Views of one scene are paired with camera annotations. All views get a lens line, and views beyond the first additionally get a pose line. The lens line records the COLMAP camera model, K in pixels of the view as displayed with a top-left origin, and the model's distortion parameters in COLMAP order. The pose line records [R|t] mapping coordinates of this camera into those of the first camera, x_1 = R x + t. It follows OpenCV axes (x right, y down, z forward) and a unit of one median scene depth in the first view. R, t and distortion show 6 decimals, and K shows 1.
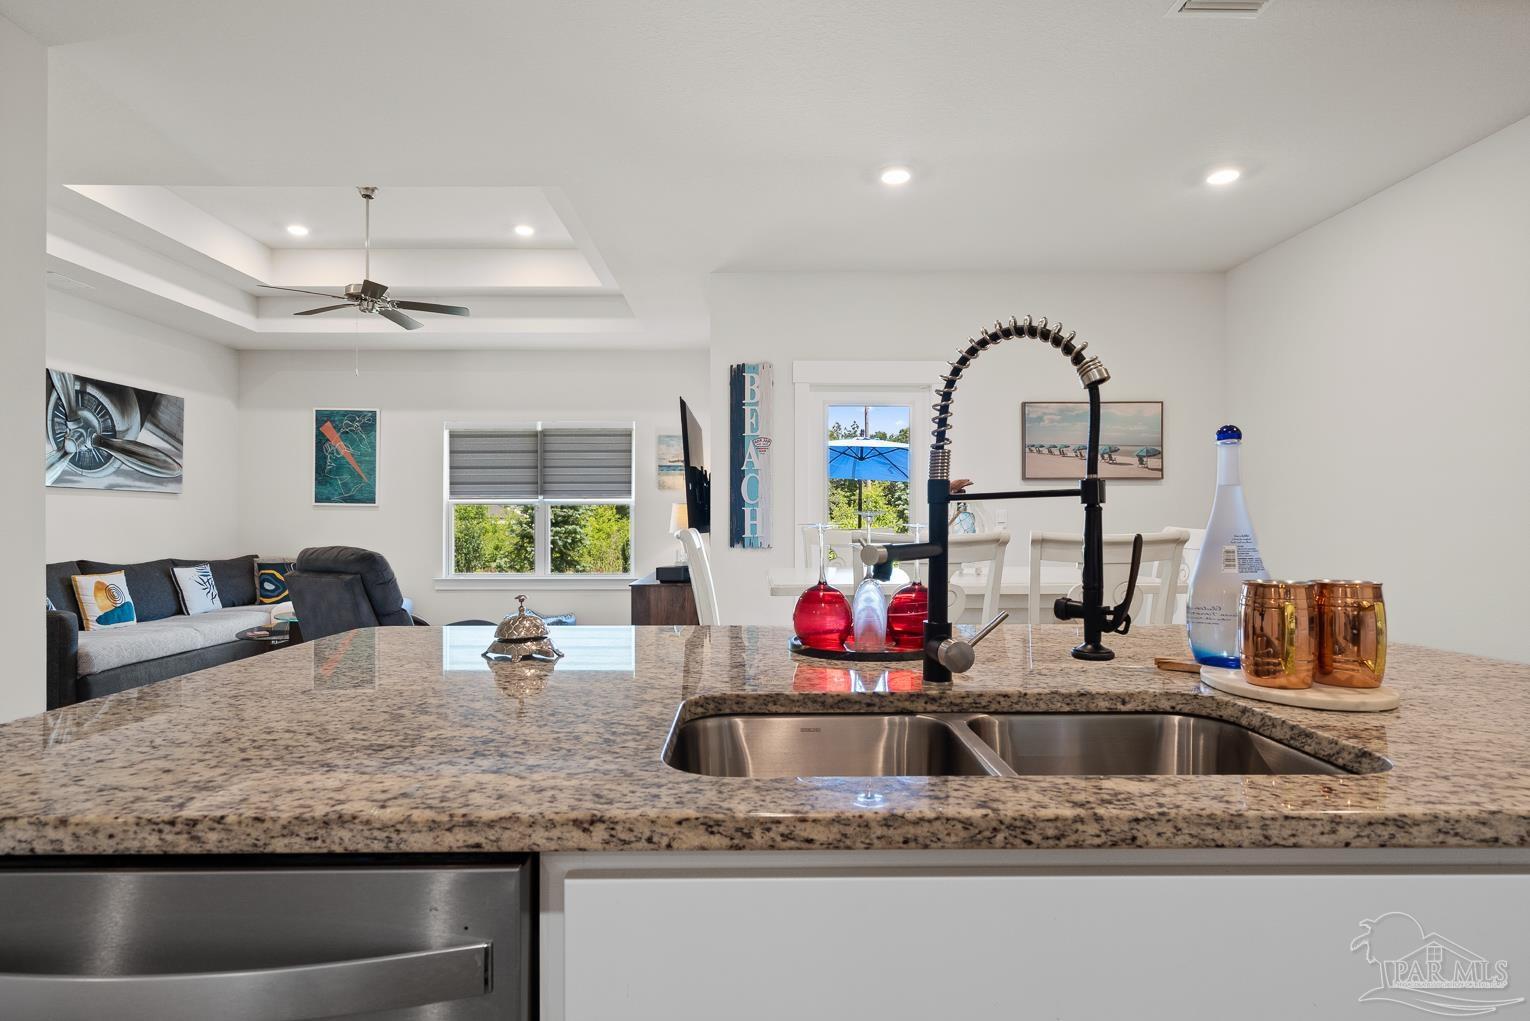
lens RADIAL K [[817.2, 0, 760.8], [0, 817.2, 518.6], [0, 0, 1]] dist [-0.002555, -0.000503]
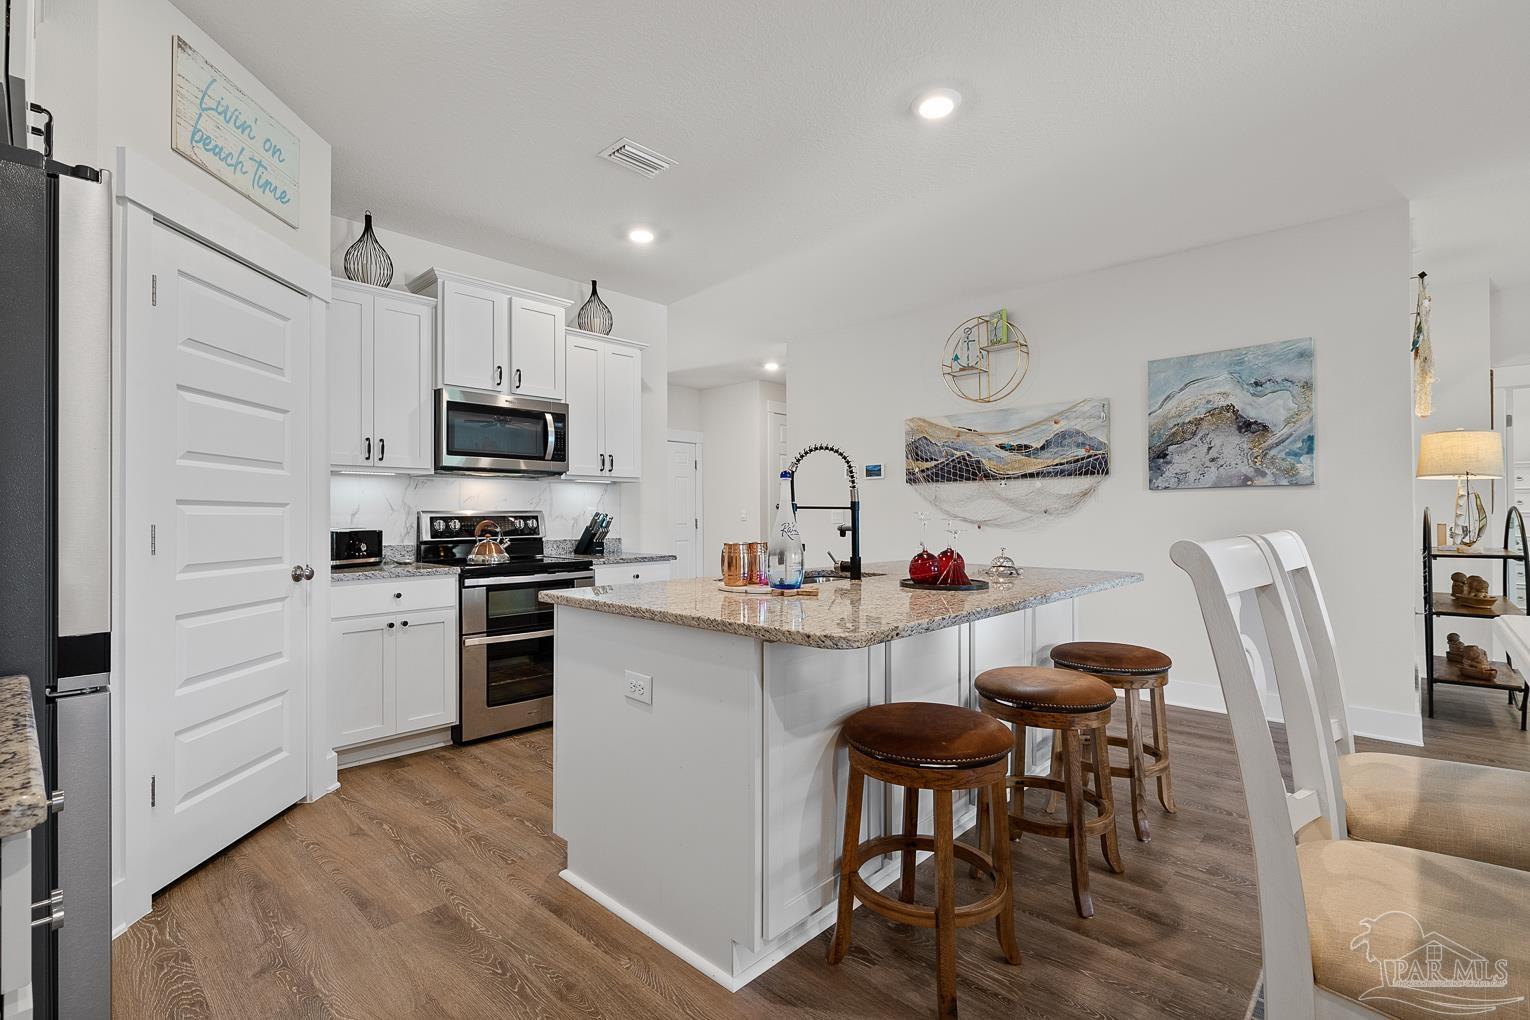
lens RADIAL K [[691.3, 0, 759.6], [0, 691.3, 511.2], [0, 0, 1]] dist [-0.011291, 0.000161]
pose [[-0.700389, -0.001485, -0.713760, 0.417406], [0.005213, 0.999961, -0.007195, -0.000499], [0.713742, -0.008760, -0.700353, 0.488846]]
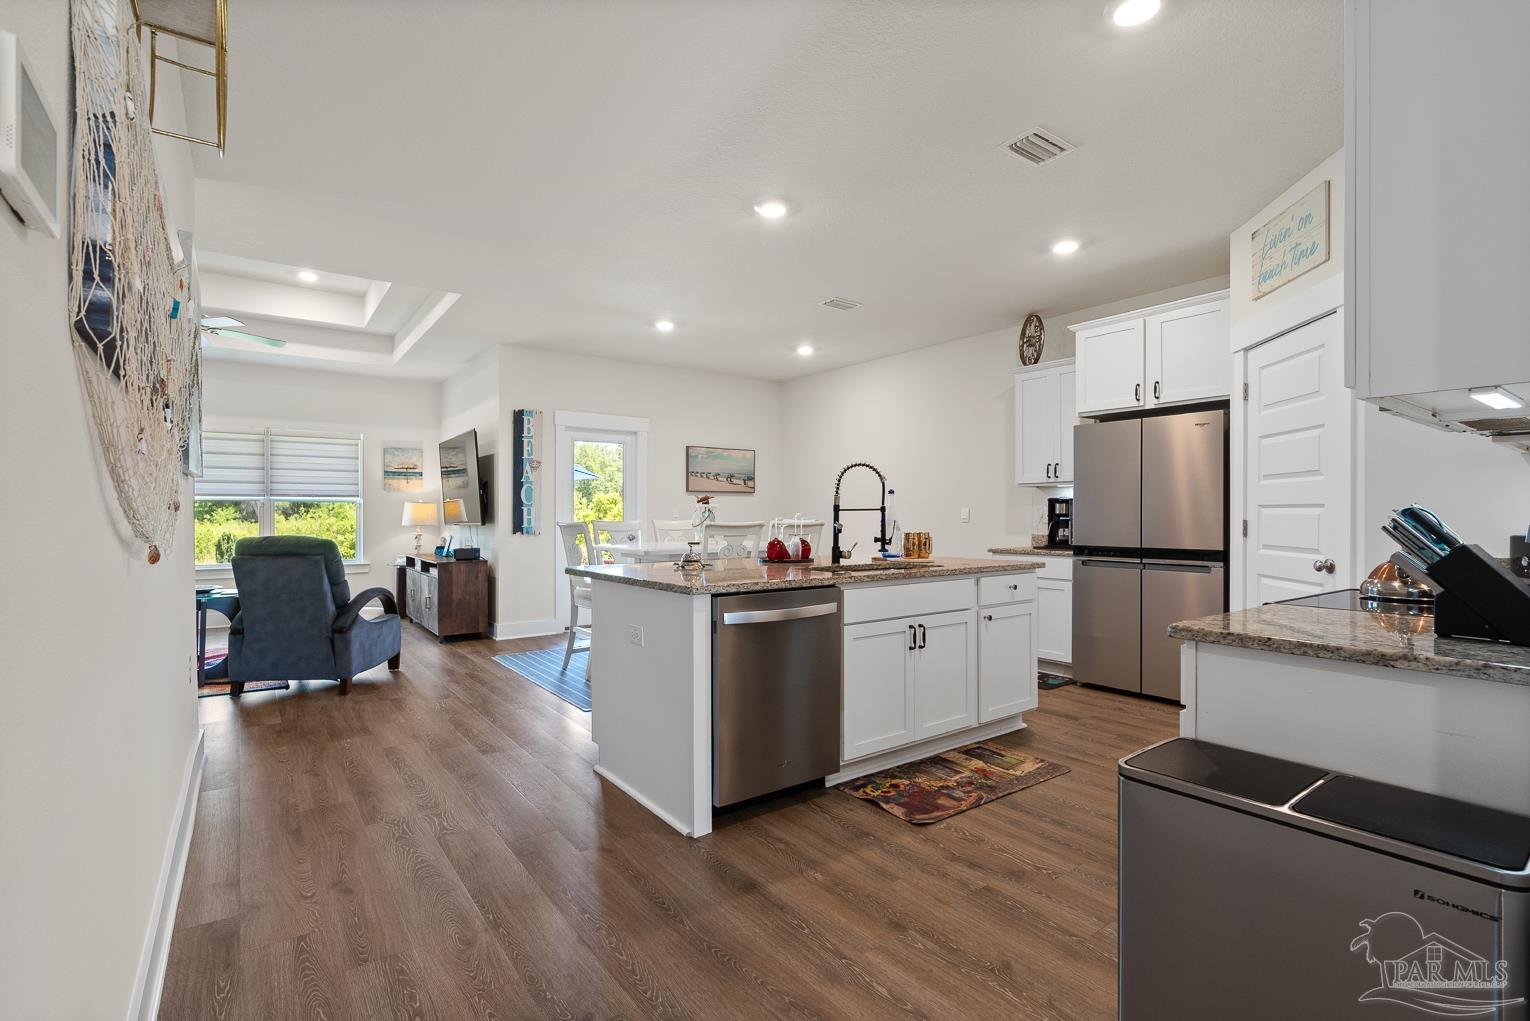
lens RADIAL K [[707.4, 0, 755.8], [0, 707.4, 512.1], [0, 0, 1]] dist [-0.002548, 0.000127]
pose [[0.817218, 0.002840, 0.576321, -0.374612], [-0.001755, 0.999995, -0.002439, -0.001916], [-0.576325, 0.000982, 0.817220, -0.259286]]
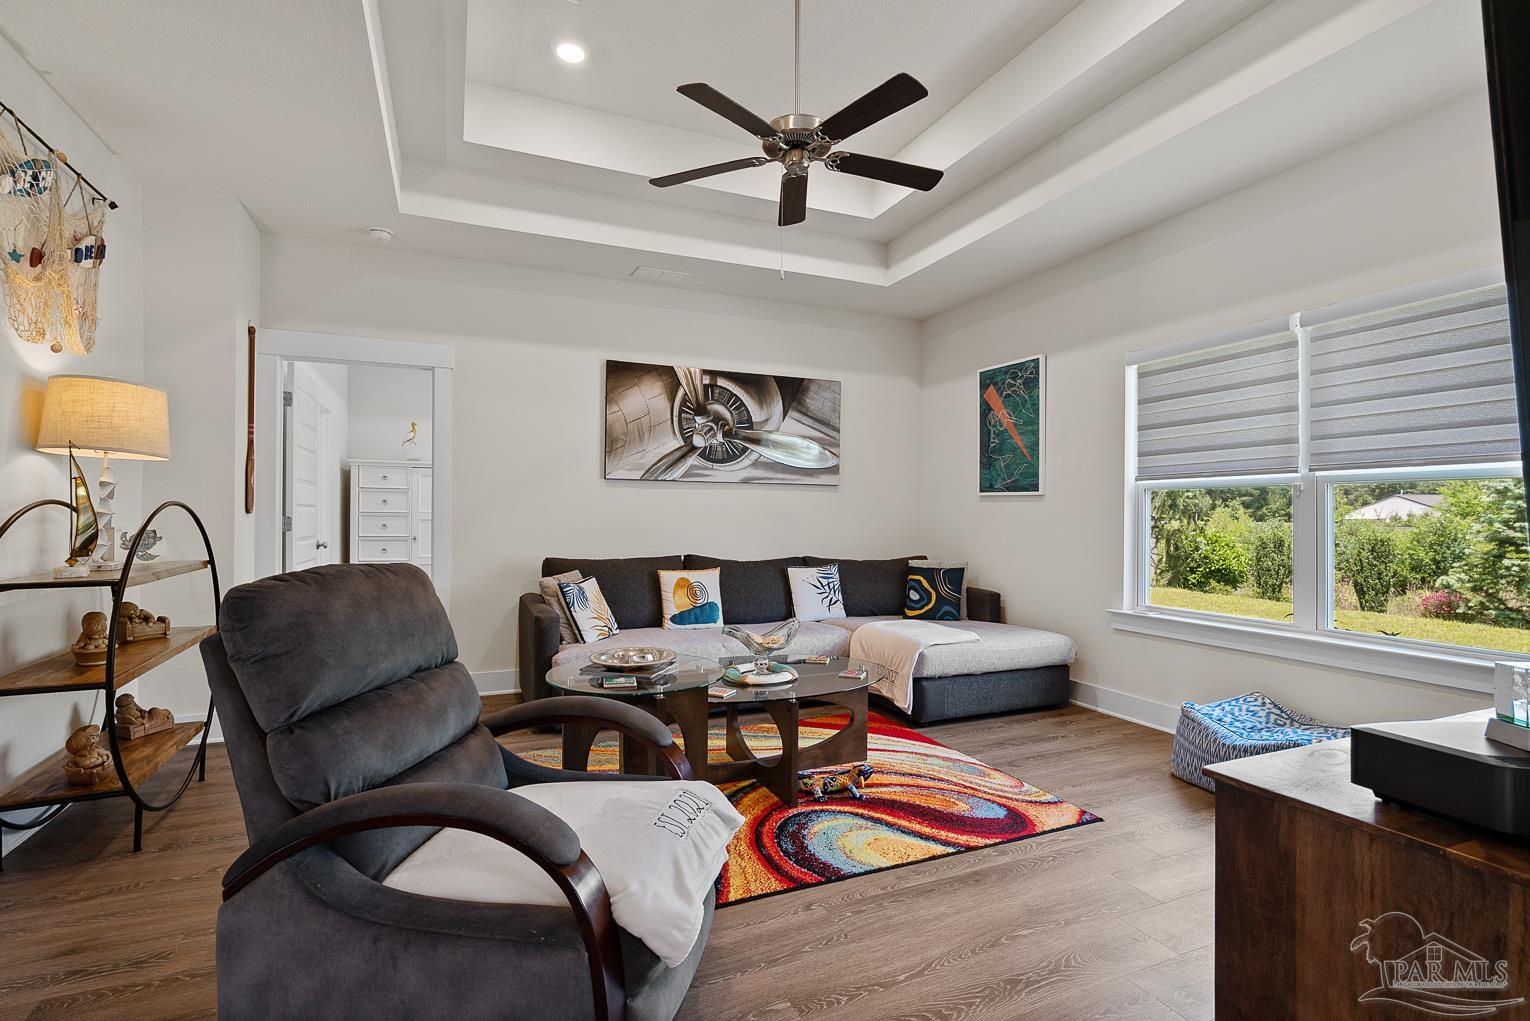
lens RADIAL K [[707.4, 0, 755.8], [0, 707.4, 512.1], [0, 0, 1]] dist [-0.002548, 0.000127]
pose [[0.381176, 0.000683, -0.924502, -0.010477], [-0.002404, 0.999997, -0.000252, -0.000187], [0.924499, 0.002319, 0.381177, 0.724808]]
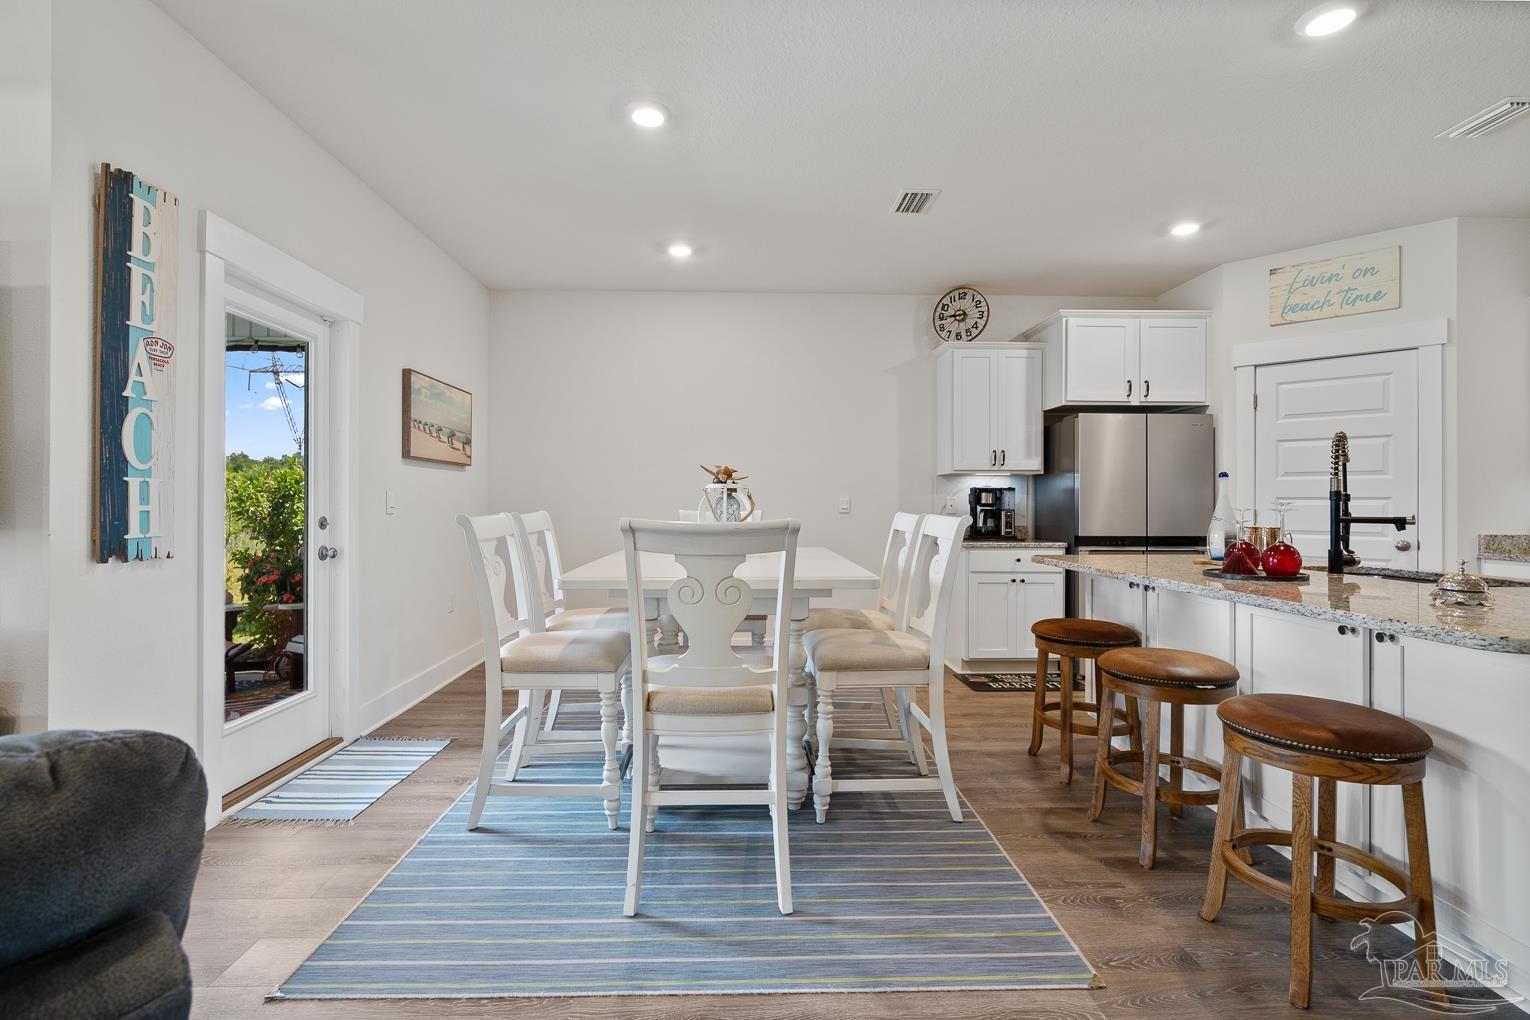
lens RADIAL K [[701.7, 0, 754.7], [0, 701.7, 502.4], [0, 0, 1]] dist [-0.003147, 0.000931]
pose [[-0.009146, 0.003802, 0.999951, -0.389575], [-0.005128, 0.999979, -0.003849, 0.000788], [-0.999945, -0.005163, -0.009126, 0.582322]]
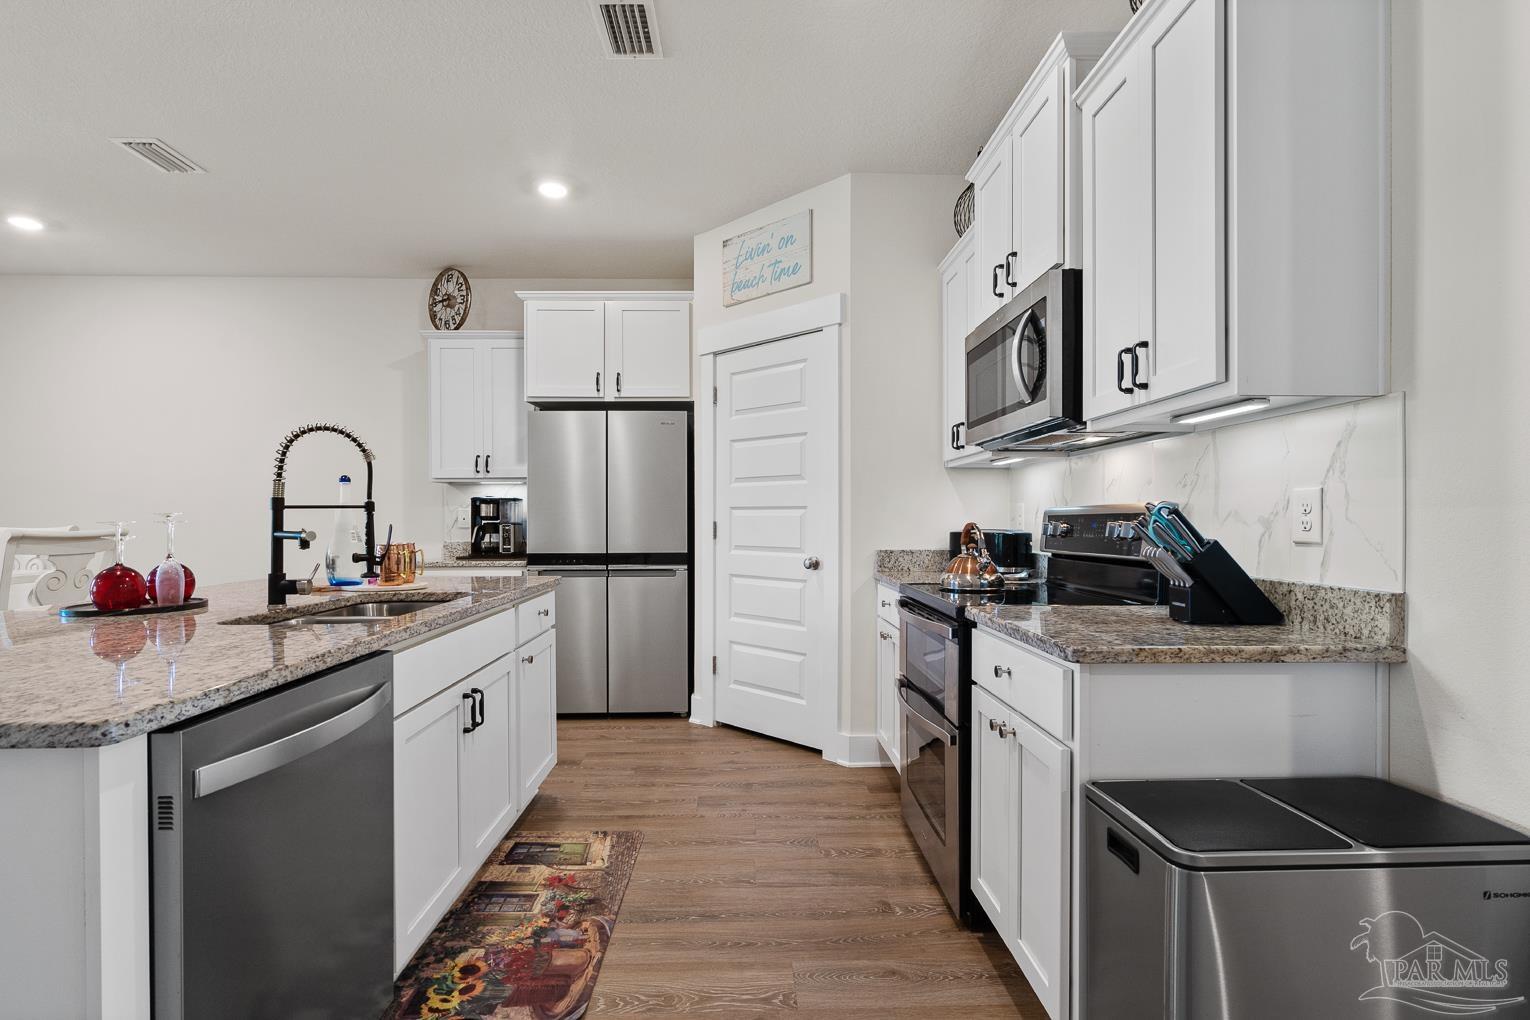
lens RADIAL K [[726.3, 0, 762.3], [0, 726.3, 521.5], [0, 0, 1]] dist [-0.002077, -0.000039]
pose [[-0.011592, -0.003413, 0.999927, -0.310218], [0.000033, 0.999994, 0.003414, 0.000407], [-0.999933, 0.000073, -0.011591, -0.019313]]
